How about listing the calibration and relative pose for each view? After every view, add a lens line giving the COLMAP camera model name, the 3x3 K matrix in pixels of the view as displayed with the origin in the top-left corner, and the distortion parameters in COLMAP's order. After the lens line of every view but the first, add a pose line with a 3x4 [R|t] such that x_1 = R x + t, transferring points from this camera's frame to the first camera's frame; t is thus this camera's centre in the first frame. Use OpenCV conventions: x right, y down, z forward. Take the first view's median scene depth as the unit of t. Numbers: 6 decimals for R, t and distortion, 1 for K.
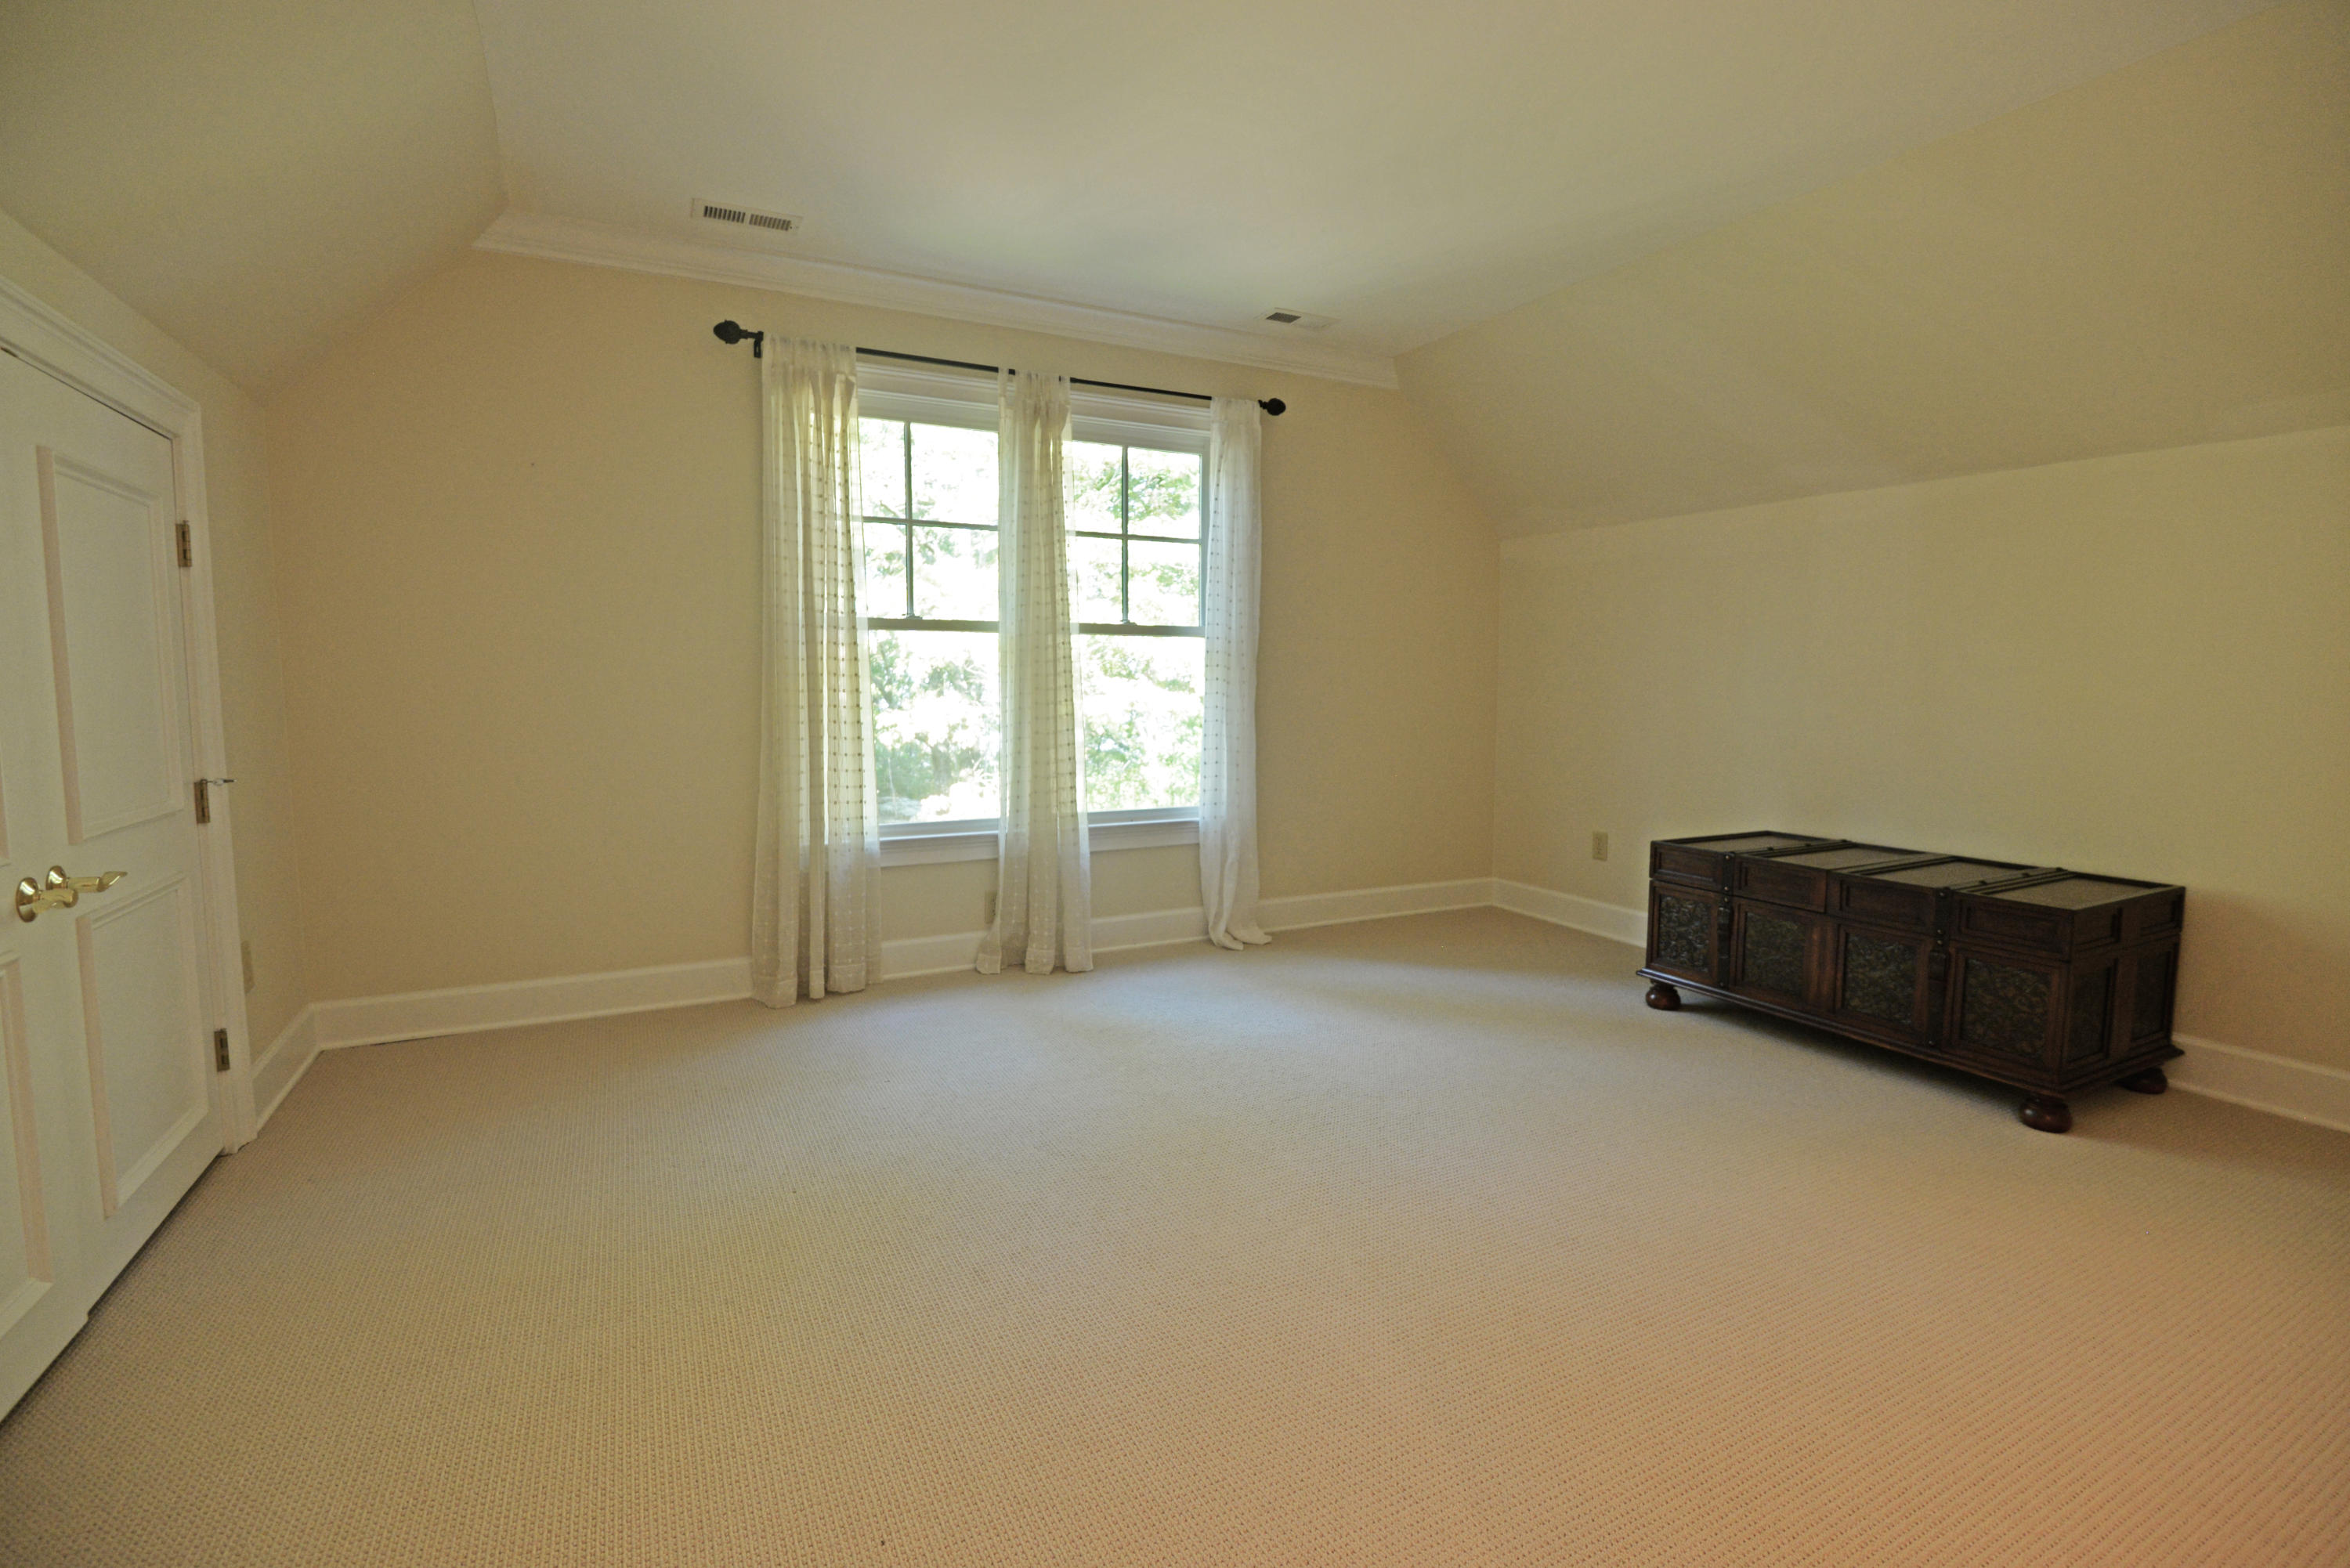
lens RADIAL K [[1077.8, 0, 1174.3], [0, 1077.8, 780.8], [0, 0, 1]] dist [-0.006111, -0.006860]
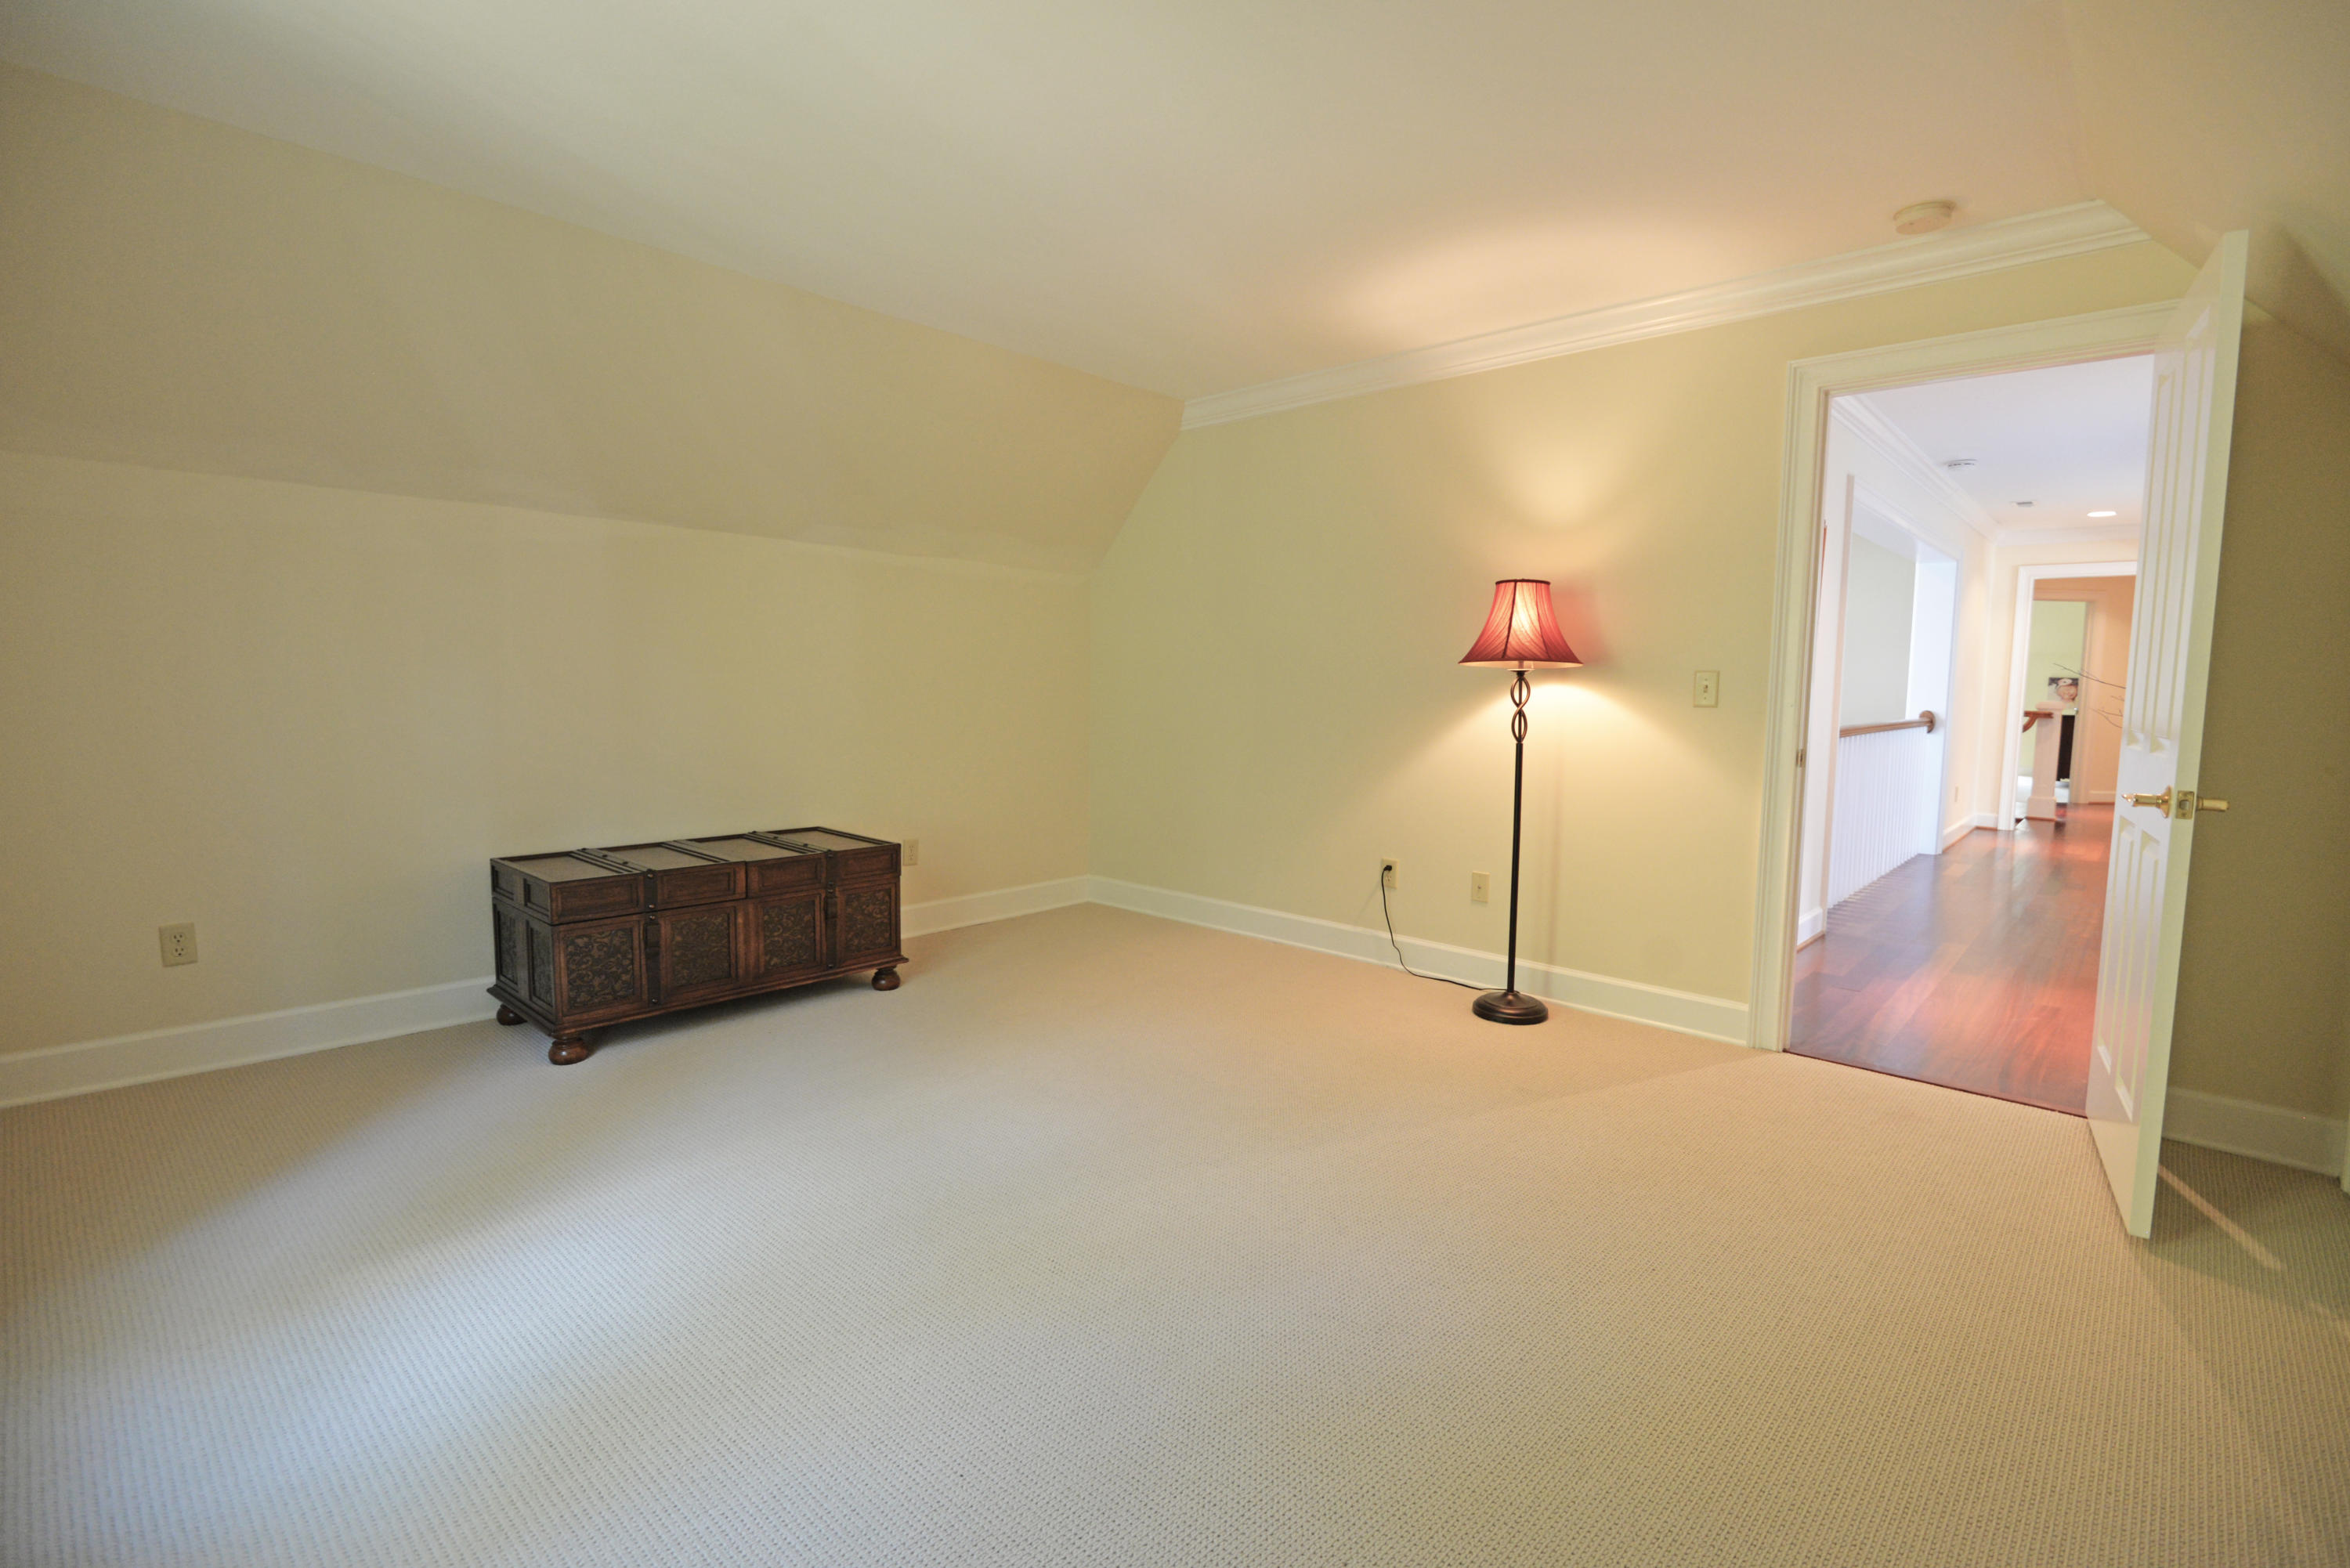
lens RADIAL K [[1077.8, 0, 1174.4], [0, 1077.8, 786.7], [0, 0, 1]] dist [-0.006111, -0.006860]
pose [[-0.355728, -0.090933, 0.930155, -0.633410], [0.075218, 0.989241, 0.125476, -0.106965], [-0.931558, 0.114600, -0.345061, 0.952472]]
